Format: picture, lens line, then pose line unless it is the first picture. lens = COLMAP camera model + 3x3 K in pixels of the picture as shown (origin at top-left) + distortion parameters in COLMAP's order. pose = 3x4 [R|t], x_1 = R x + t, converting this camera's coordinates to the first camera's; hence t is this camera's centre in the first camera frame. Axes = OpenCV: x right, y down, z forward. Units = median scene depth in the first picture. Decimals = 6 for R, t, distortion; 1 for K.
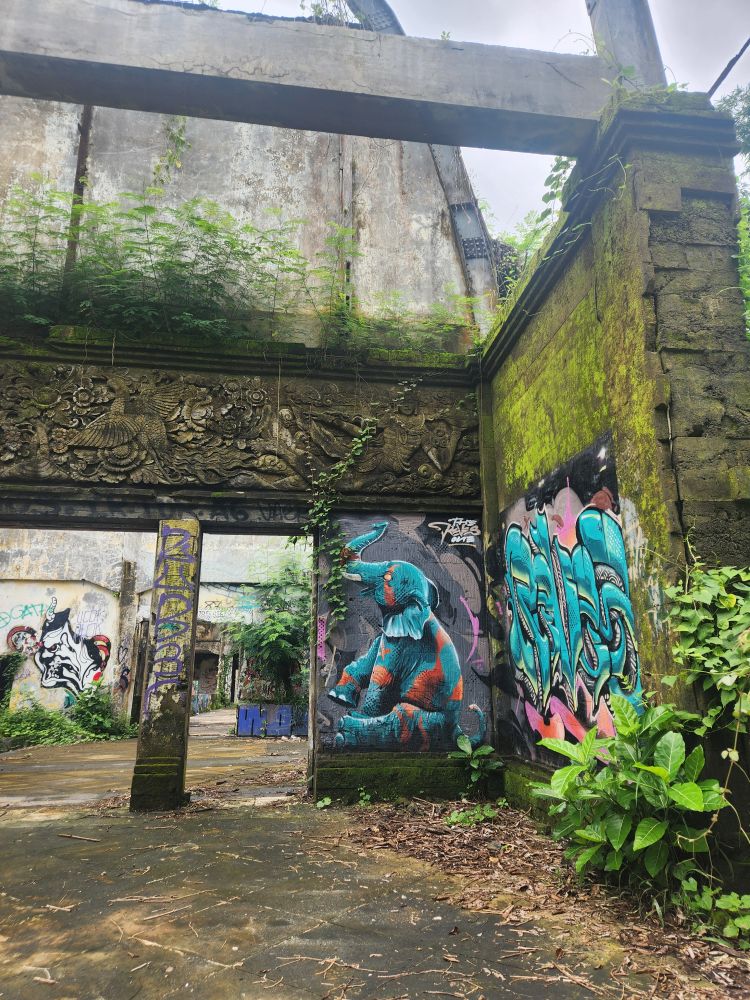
lens RADIAL K [[678.3, 0, 375.9], [0, 678.3, 508.5], [0, 0, 1]] dist [0.049169, -0.009051]
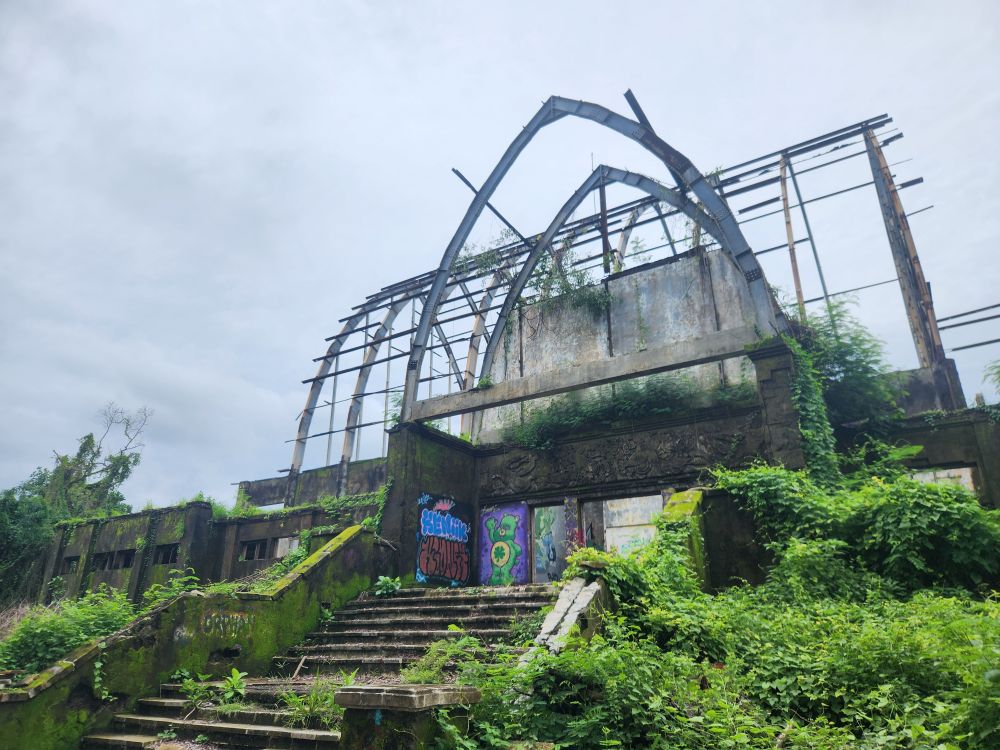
lens RADIAL K [[678.3, 0, 500.4], [0, 678.3, 373.9], [0, 0, 1]] dist [0.049169, -0.009051]
pose [[0.772635, -0.234435, -0.589979, 0.818999], [0.163794, 0.971469, -0.171521, -0.065635], [0.613357, 0.035888, 0.788990, -1.395841]]
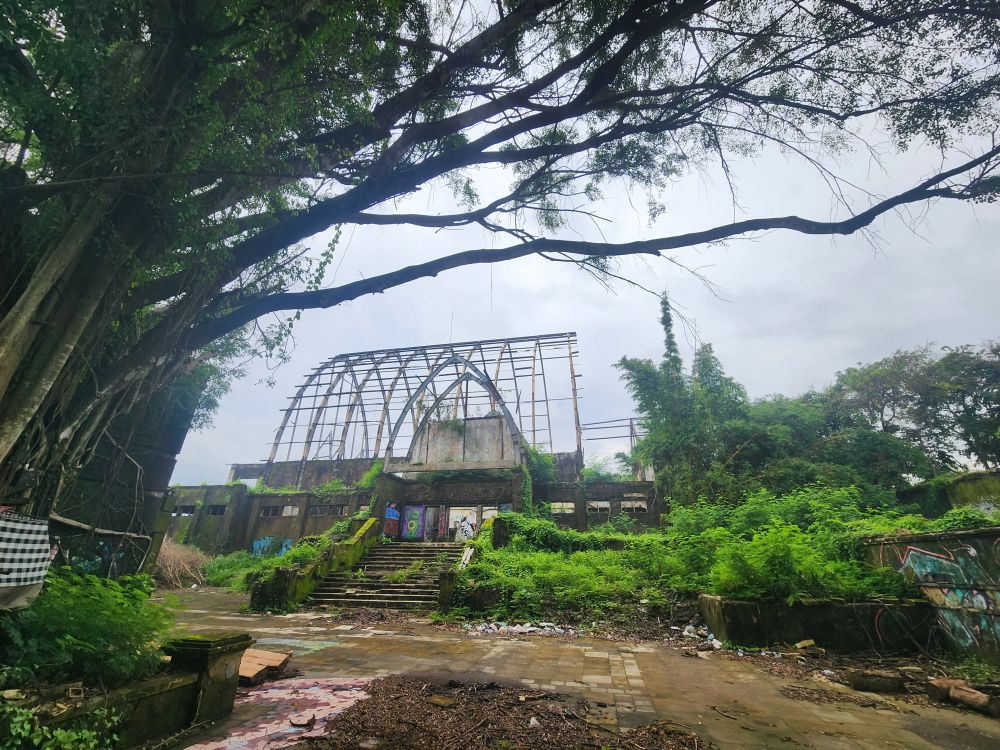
lens RADIAL K [[401.2, 0, 500.2], [0, 401.2, 372.0], [0, 0, 1]] dist [-0.000482, -0.000096]
pose [[0.943314, -0.136416, -0.302571, 1.386387], [0.080746, 0.978564, -0.189453, -0.536042], [0.321929, 0.154282, 0.934108, -3.085522]]
